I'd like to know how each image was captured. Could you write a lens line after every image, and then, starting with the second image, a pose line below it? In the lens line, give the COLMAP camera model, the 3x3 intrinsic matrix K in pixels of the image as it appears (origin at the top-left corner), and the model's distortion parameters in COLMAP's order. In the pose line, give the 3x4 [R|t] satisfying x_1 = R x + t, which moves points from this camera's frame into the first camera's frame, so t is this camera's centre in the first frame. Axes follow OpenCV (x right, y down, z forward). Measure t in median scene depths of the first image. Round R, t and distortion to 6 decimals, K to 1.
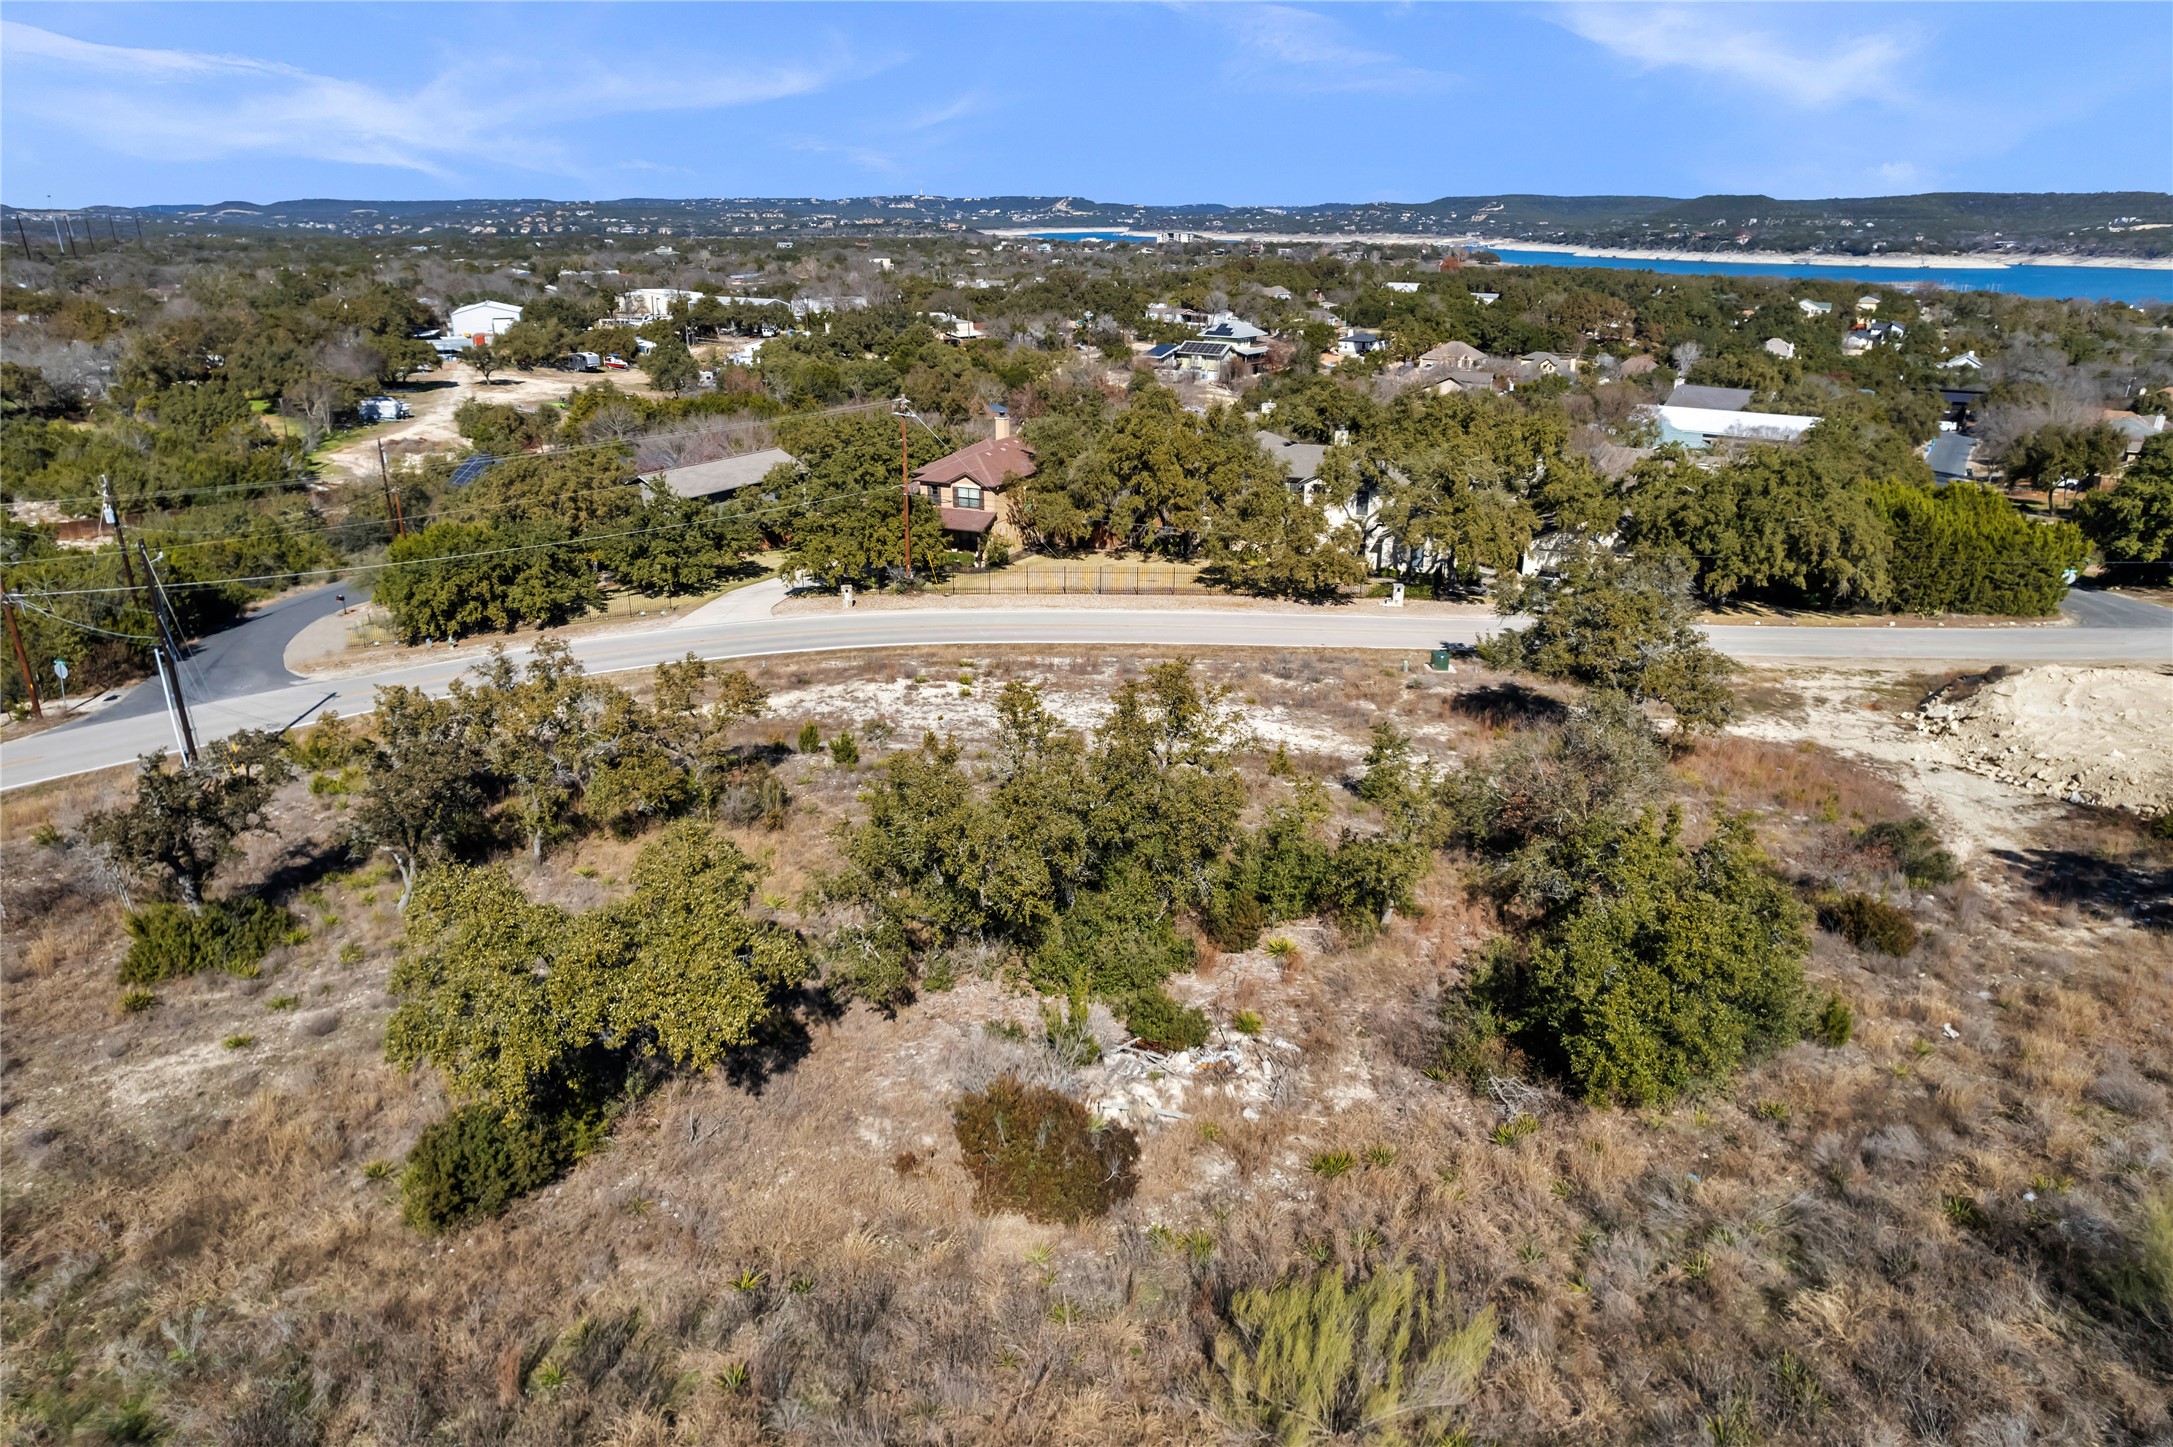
lens RADIAL K [[1400.6, 0, 1083.8], [0, 1400.6, 715.6], [0, 0, 1]] dist [-0.086300, 0.080625]
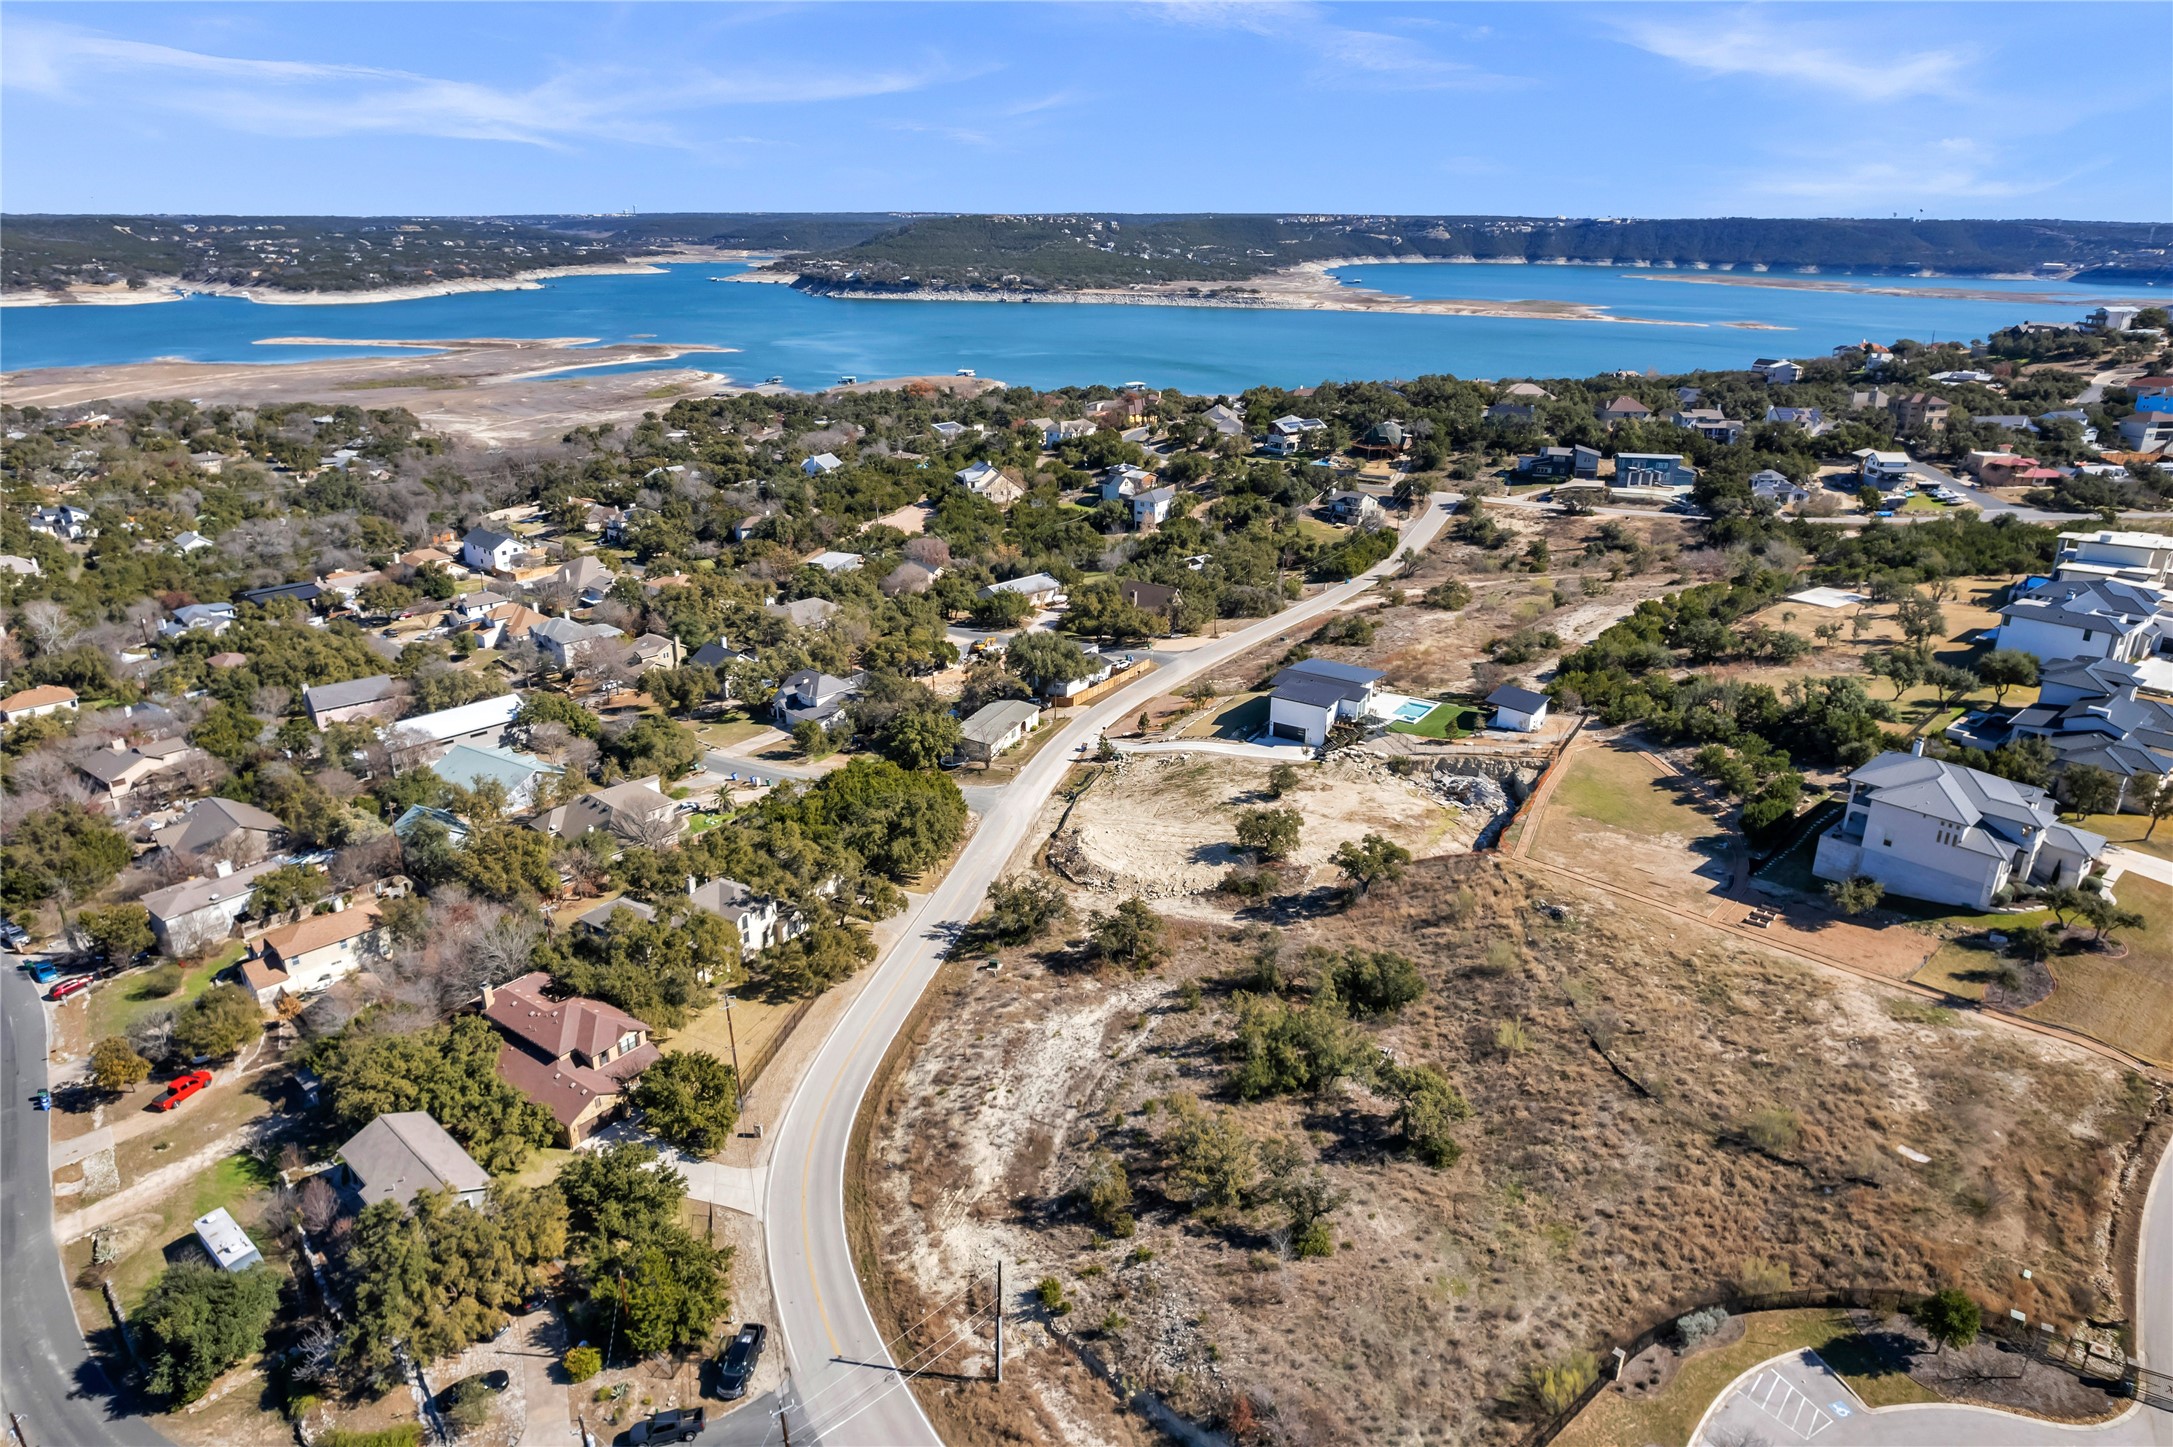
lens RADIAL K [[1392.1, 0, 1084.6], [0, 1392.1, 728.0], [0, 0, 1]] dist [-0.075033, 0.066728]
pose [[0.189160, -0.342000, 0.920464, -1.206118], [0.330181, 0.904958, 0.268385, -0.693017], [-0.924770, 0.253152, 0.284104, 0.134936]]
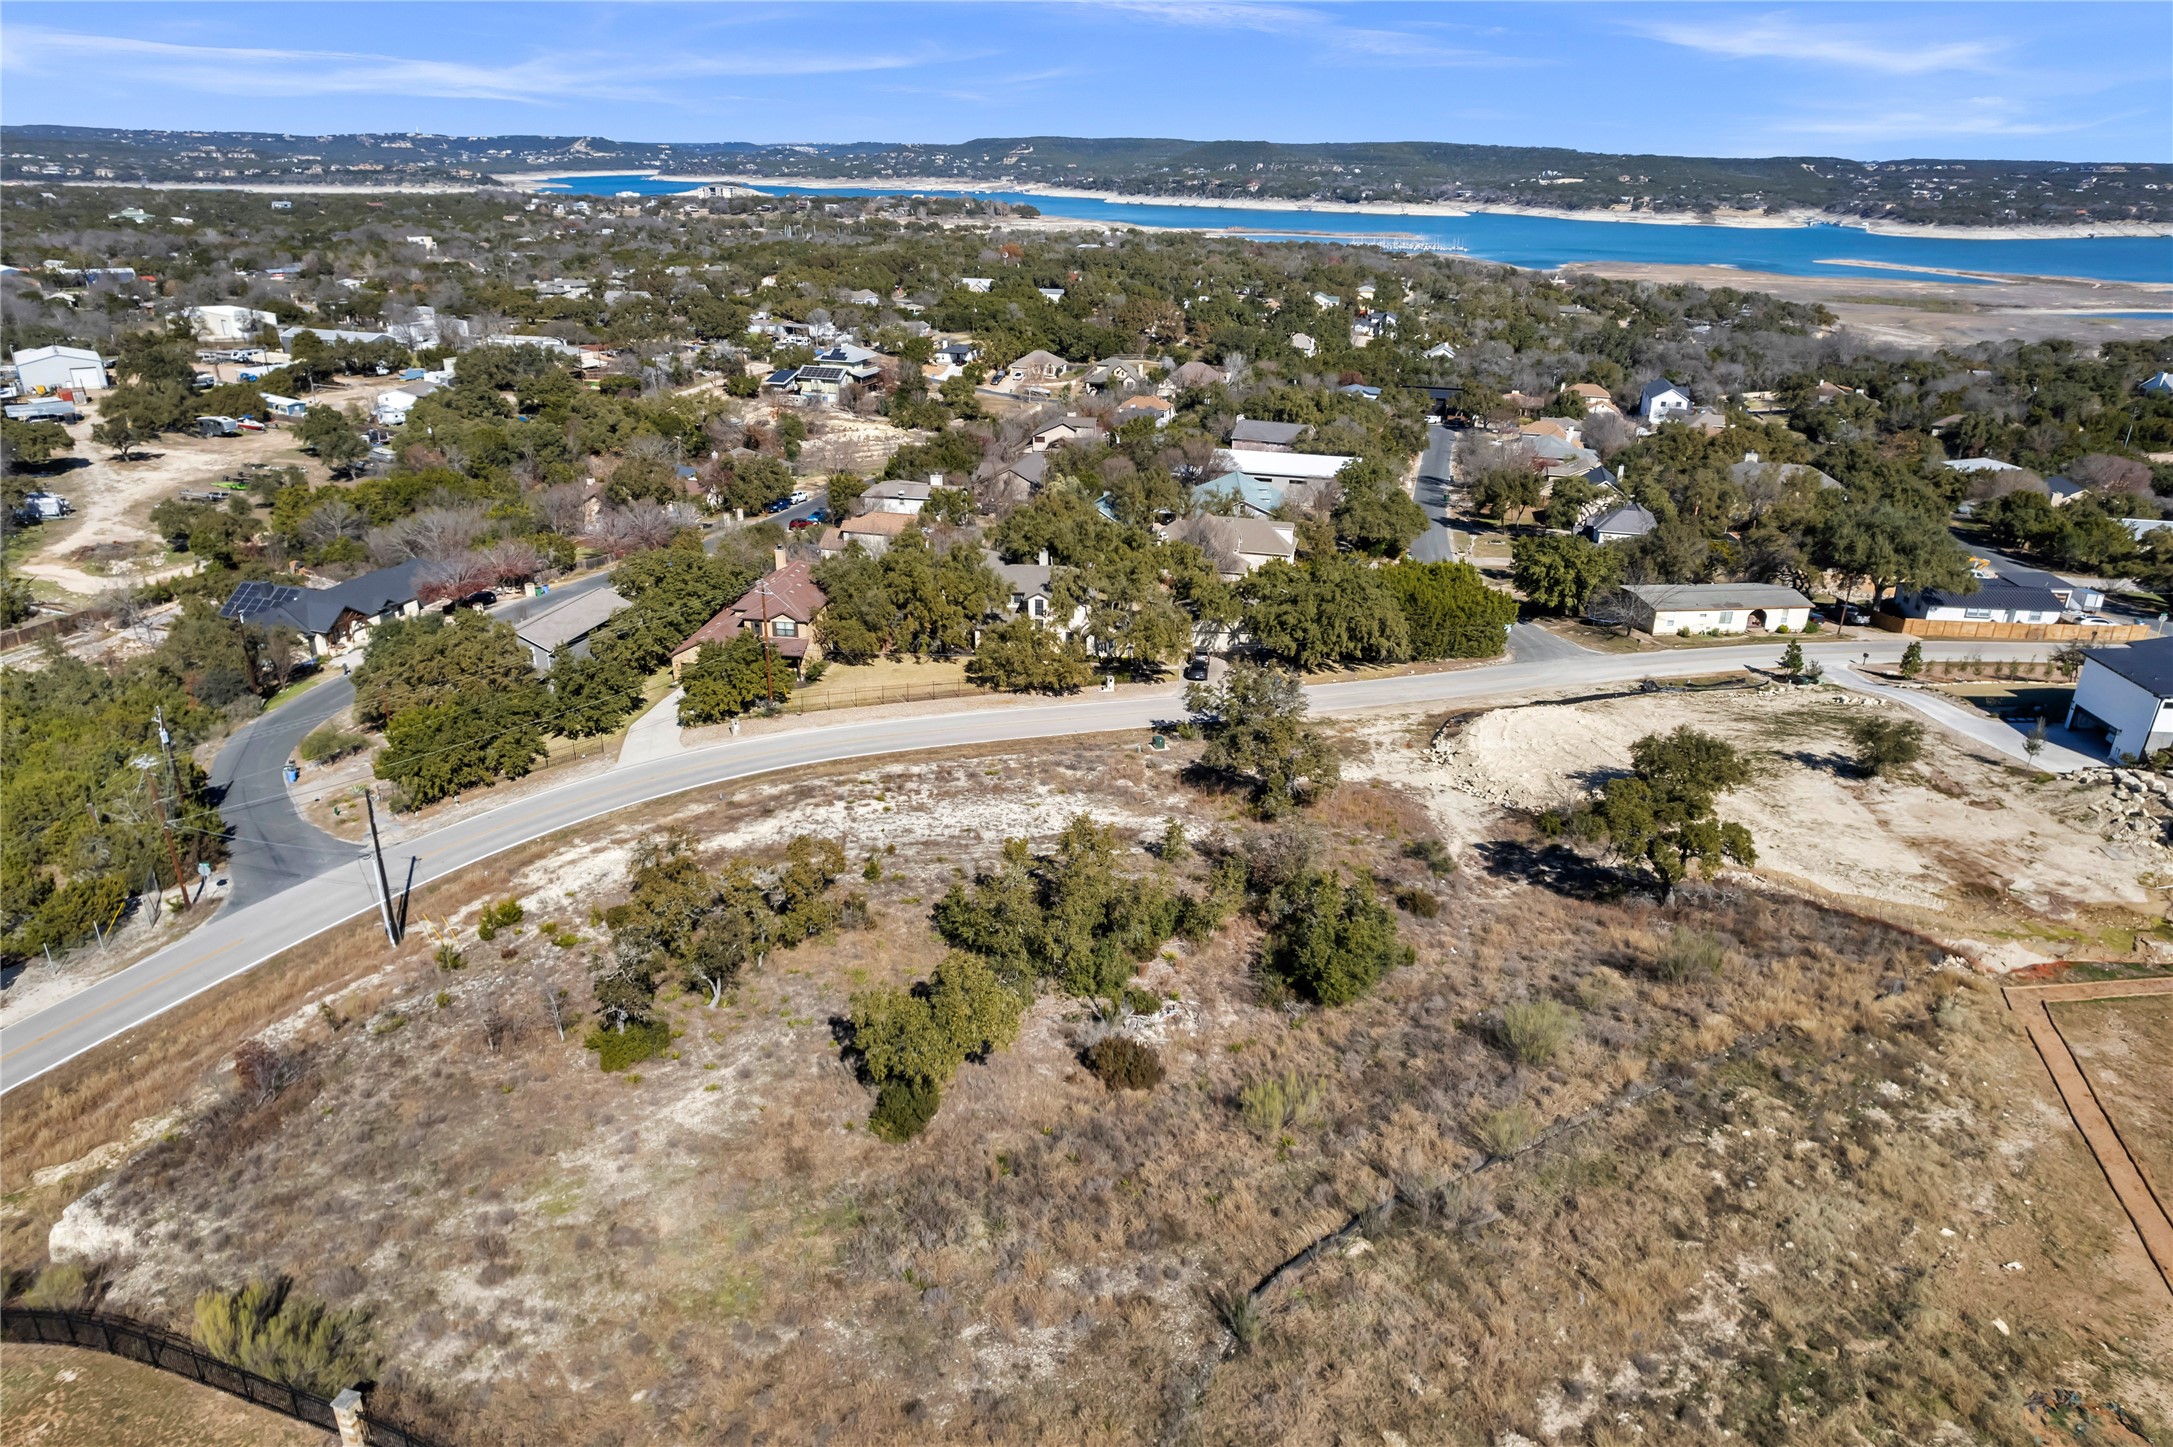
lens RADIAL K [[1400.6, 0, 1083.8], [0, 1400.6, 715.6], [0, 0, 1]] dist [-0.086300, 0.080625]
pose [[0.950900, -0.105740, 0.290876, -0.221235], [0.093575, 0.994066, 0.055461, -0.129020], [-0.295015, -0.025519, 0.955152, -0.384726]]
